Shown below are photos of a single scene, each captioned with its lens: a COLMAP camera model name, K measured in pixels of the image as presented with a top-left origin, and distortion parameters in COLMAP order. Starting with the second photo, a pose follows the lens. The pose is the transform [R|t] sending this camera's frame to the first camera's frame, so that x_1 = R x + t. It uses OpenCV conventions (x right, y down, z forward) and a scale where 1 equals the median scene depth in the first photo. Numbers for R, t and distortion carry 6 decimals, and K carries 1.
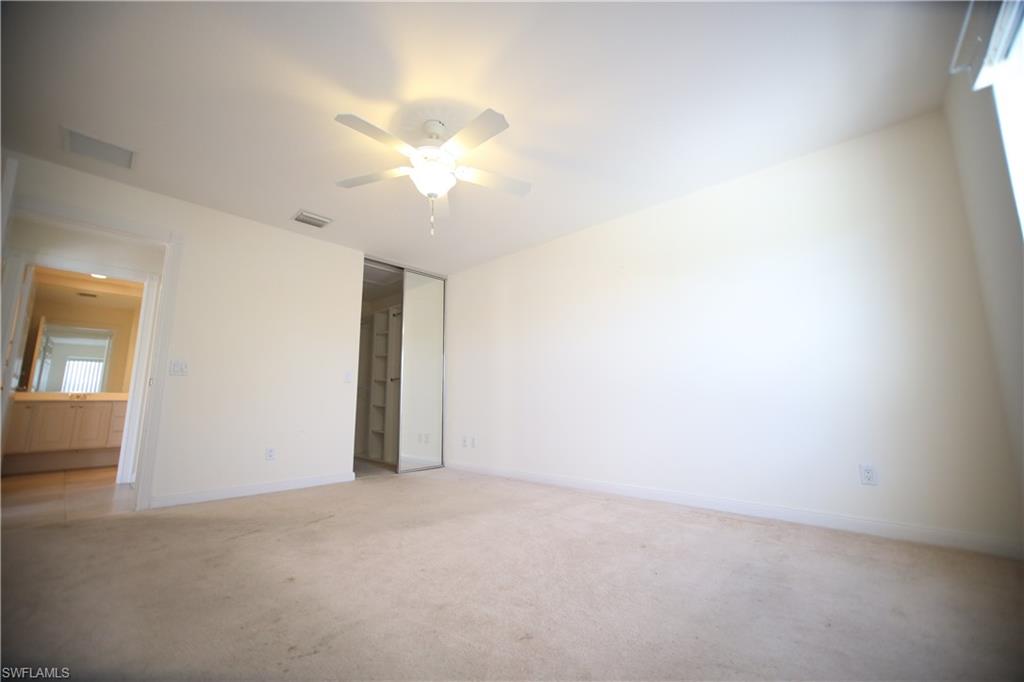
lens RADIAL K [[410.0, 0, 512.0], [0, 410.0, 341.0], [0, 0, 1]] dist [-0.002359, 0.000179]
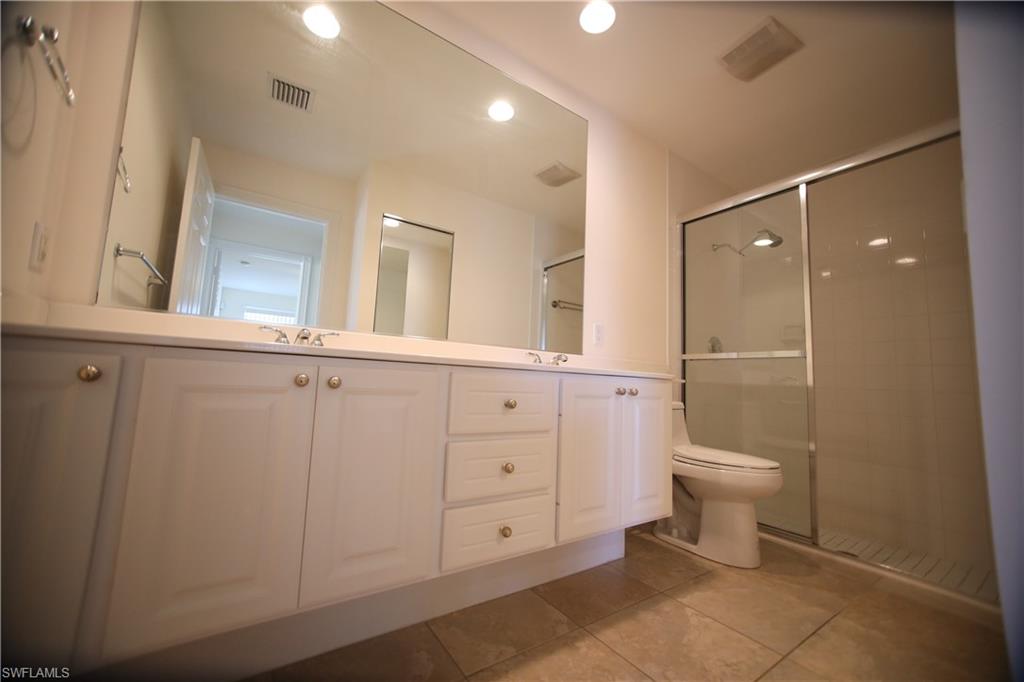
lens RADIAL K [[385.8, 0, 512.0], [0, 385.8, 341.0], [0, 0, 1]] dist [0.000042, 0.000040]
pose [[0.976544, 0.015017, -0.214796, -0.485855], [-0.006993, 0.999251, 0.038067, 0.069861], [0.215207, -0.035672, 0.975917, 0.440047]]
